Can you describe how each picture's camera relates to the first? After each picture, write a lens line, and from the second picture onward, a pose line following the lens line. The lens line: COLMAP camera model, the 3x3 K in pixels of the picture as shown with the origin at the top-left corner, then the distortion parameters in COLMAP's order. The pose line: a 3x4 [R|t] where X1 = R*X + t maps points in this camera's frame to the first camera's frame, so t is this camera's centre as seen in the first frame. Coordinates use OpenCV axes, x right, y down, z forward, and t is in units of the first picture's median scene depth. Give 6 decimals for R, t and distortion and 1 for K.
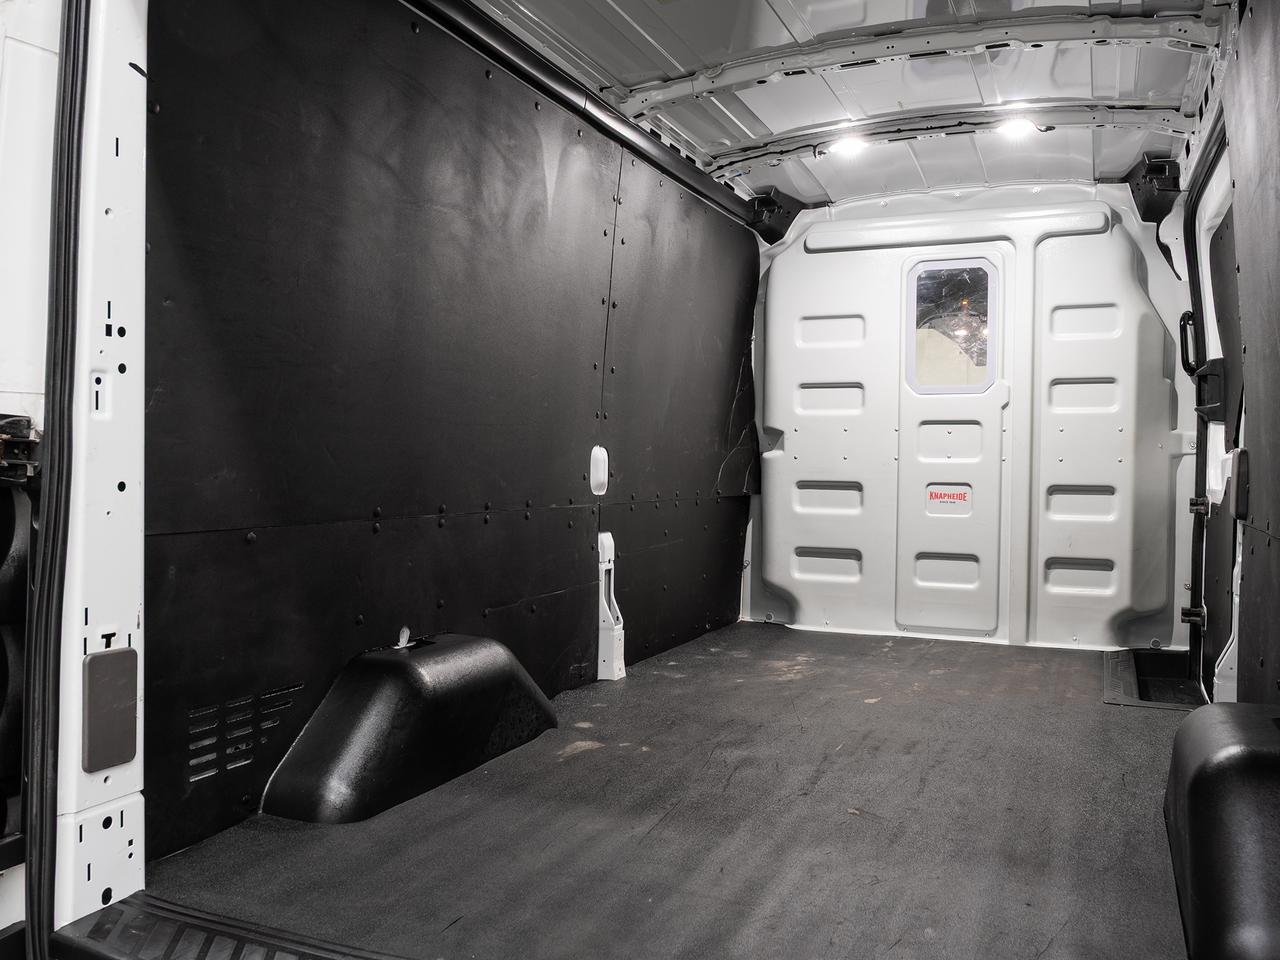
lens RADIAL K [[1028.5, 0, 699.2], [0, 1028.5, 488.7], [0, 0, 1]] dist [-0.008894, -0.001692]
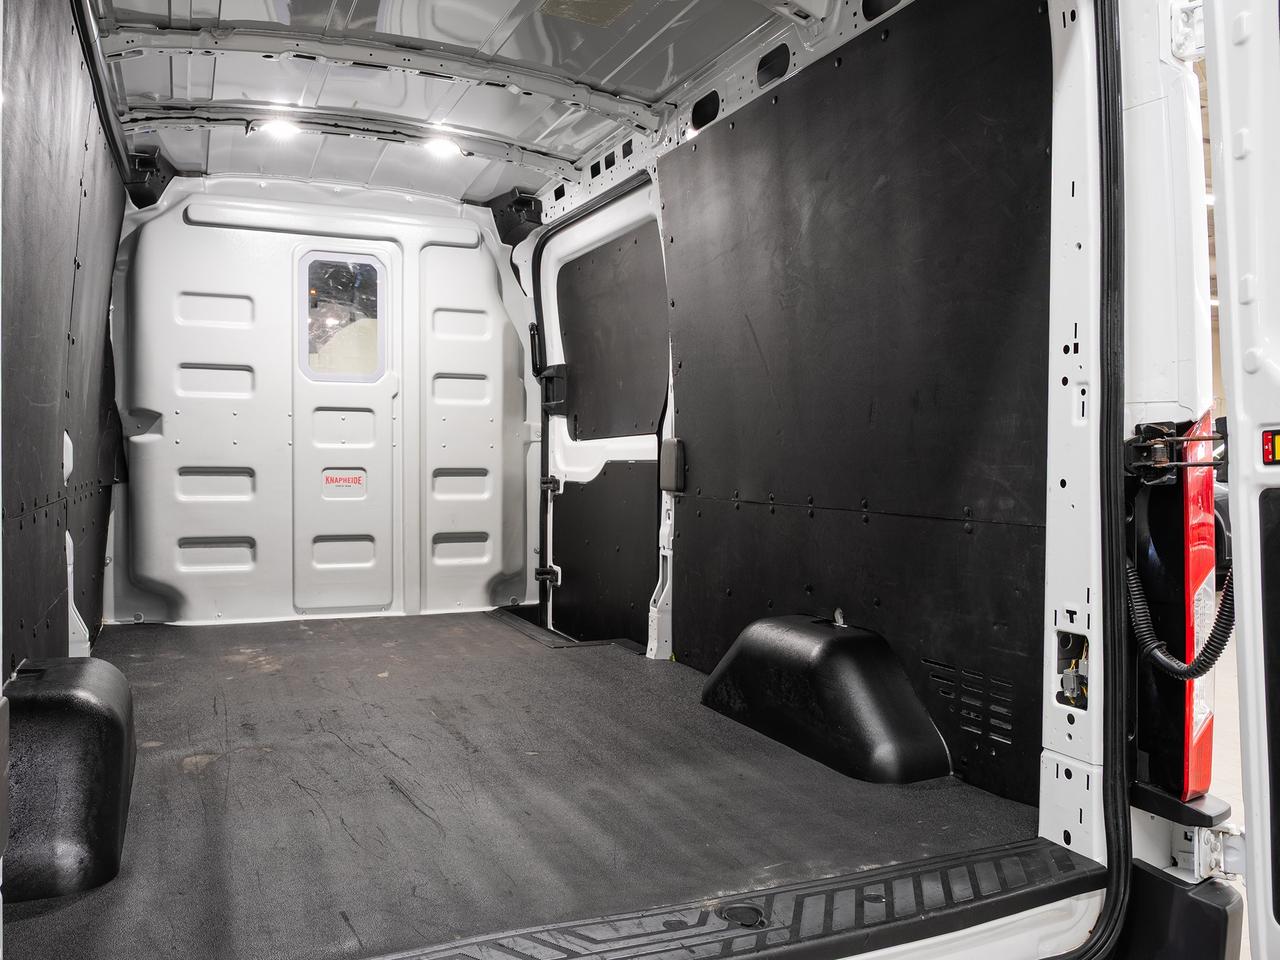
lens RADIAL K [[997.2, 0, 679.5], [0, 997.2, 482.4], [0, 0, 1]] dist [0.002790, -0.036983]
pose [[0.717844, -0.022043, 0.695855, -0.220992], [0.014394, 0.999755, 0.016821, -0.002678], [-0.696055, -0.002058, 0.717985, 0.037735]]
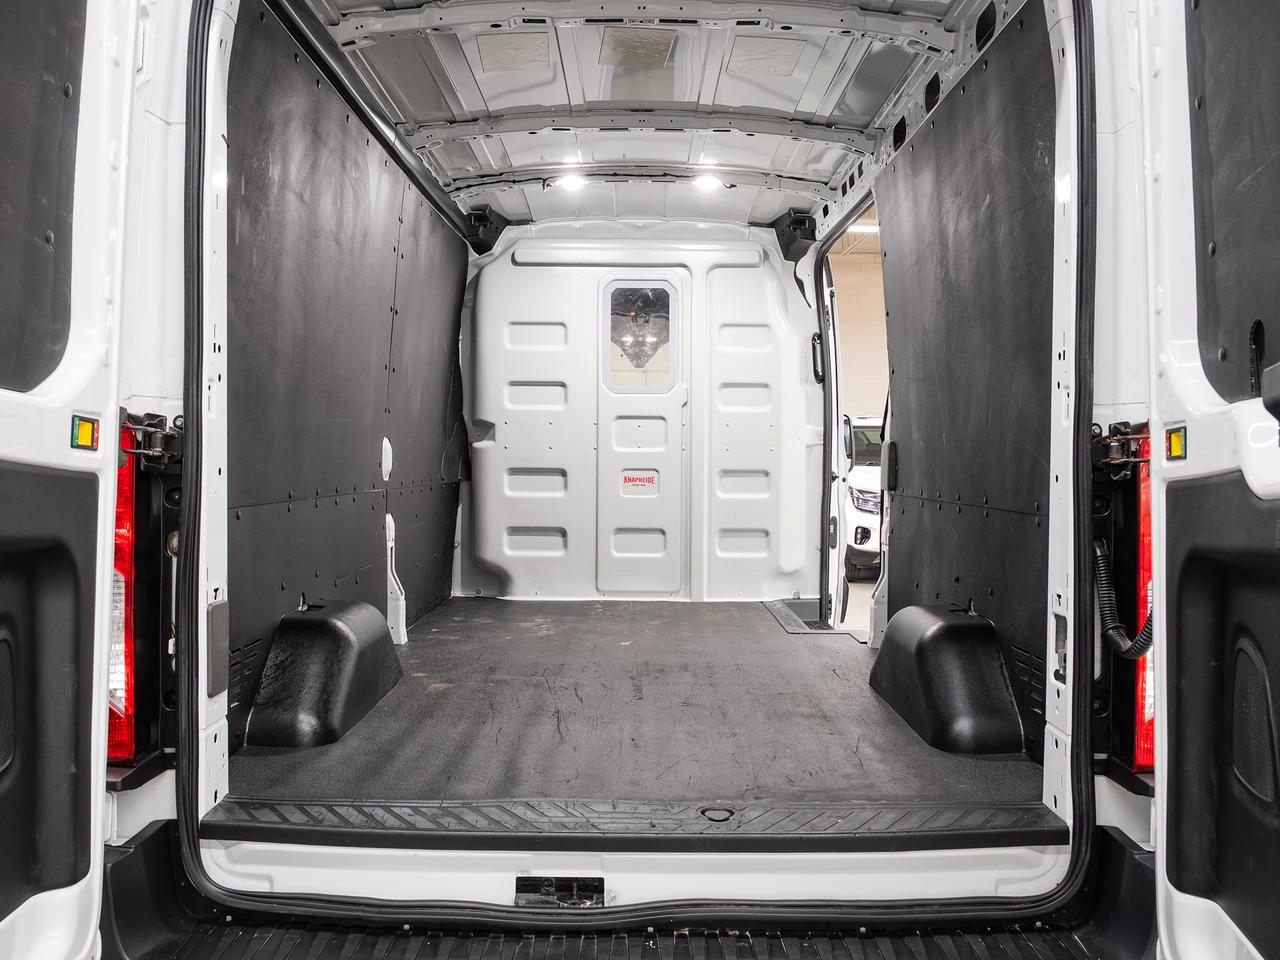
lens RADIAL K [[1028.5, 0, 699.2], [0, 1028.5, 488.7], [0, 0, 1]] dist [-0.008894, -0.001692]
pose [[0.920792, -0.015325, 0.389752, -0.159547], [0.011270, 0.999856, 0.012689, 0.002978], [-0.389891, -0.007292, 0.920832, -0.122099]]
